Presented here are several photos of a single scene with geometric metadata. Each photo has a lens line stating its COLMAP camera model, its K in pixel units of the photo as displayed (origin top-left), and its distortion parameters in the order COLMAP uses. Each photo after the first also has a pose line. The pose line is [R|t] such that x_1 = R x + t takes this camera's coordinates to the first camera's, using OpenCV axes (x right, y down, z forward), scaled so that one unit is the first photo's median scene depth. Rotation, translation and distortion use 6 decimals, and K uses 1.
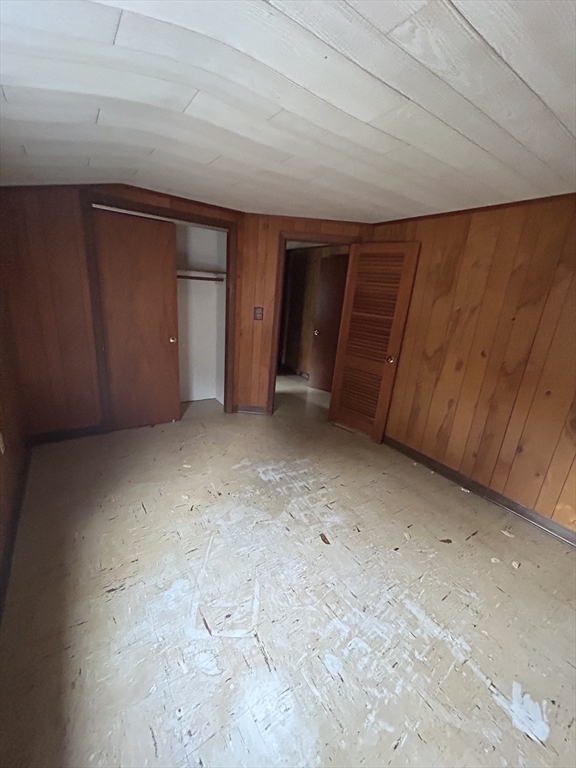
lens RADIAL K [[309.5, 0, 290.0], [0, 309.5, 382.4], [0, 0, 1]] dist [0.003447, -0.001120]
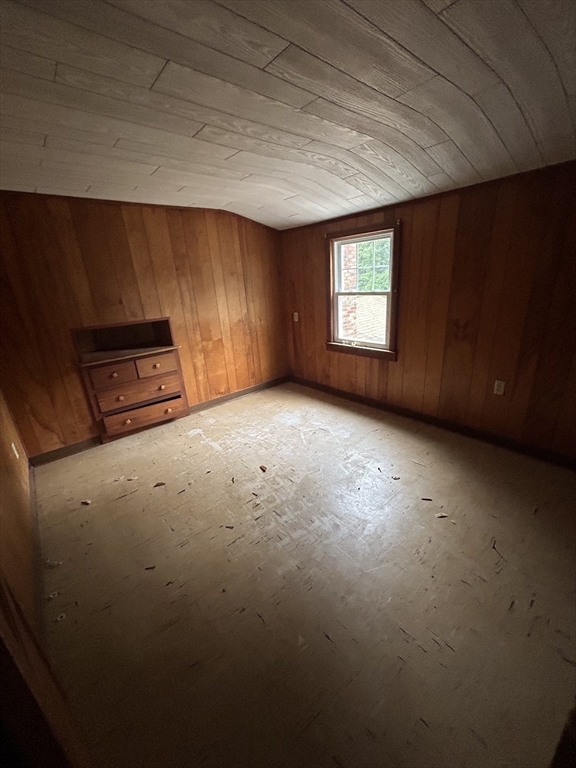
lens RADIAL K [[309.5, 0, 292.4], [0, 309.5, 385.1], [0, 0, 1]] dist [0.003447, -0.001120]
pose [[-0.994216, 0.020393, -0.105442, 0.114419], [-0.044750, 0.813846, 0.579355, -0.500079], [0.097629, 0.580723, -0.808226, 1.765243]]
